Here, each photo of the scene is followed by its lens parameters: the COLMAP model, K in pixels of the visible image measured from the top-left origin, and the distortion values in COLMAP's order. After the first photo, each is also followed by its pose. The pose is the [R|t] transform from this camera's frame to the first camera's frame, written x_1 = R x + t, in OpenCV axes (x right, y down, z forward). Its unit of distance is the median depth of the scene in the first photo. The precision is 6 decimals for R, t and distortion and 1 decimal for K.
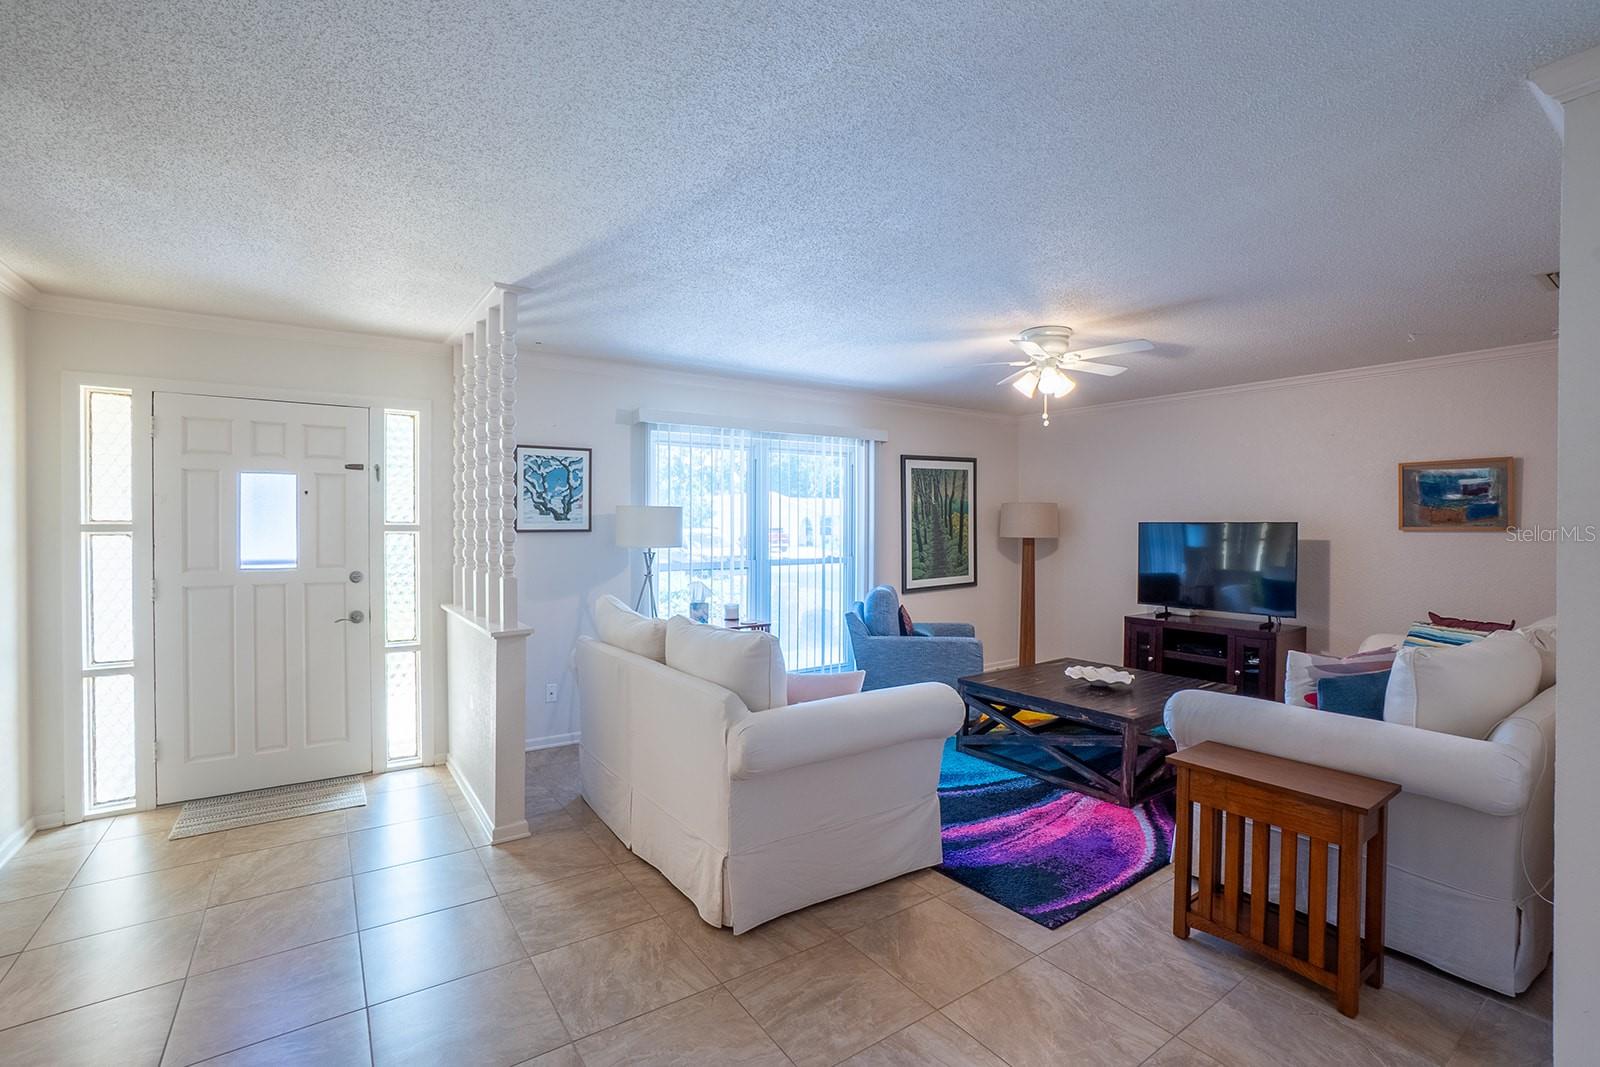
lens RADIAL K [[715.3, 0, 809.6], [0, 715.3, 528.1], [0, 0, 1]] dist [-0.055254, 0.017059]
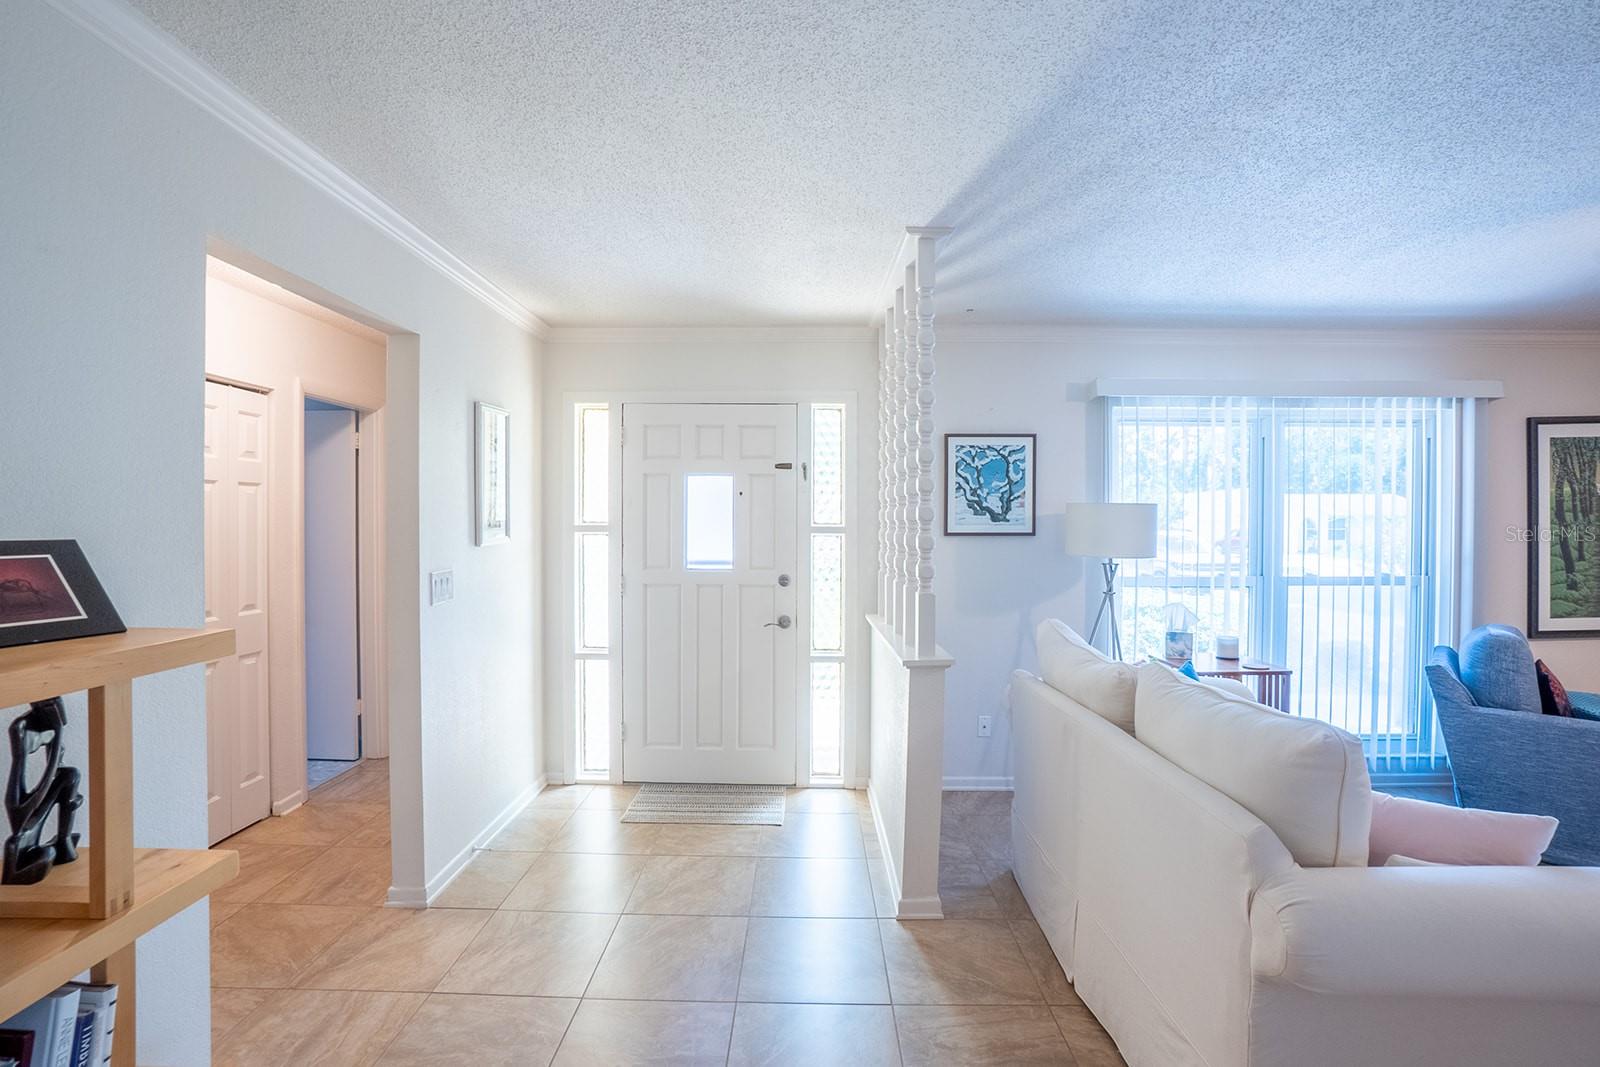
lens RADIAL K [[715.3, 0, 792.7], [0, 715.3, 530.9], [0, 0, 1]] dist [-0.055254, 0.017059]
pose [[0.802198, 0.007467, -0.597012, -0.054760], [-0.005876, 0.999972, 0.004611, -0.003290], [0.597029, -0.000191, 0.802219, 0.228629]]
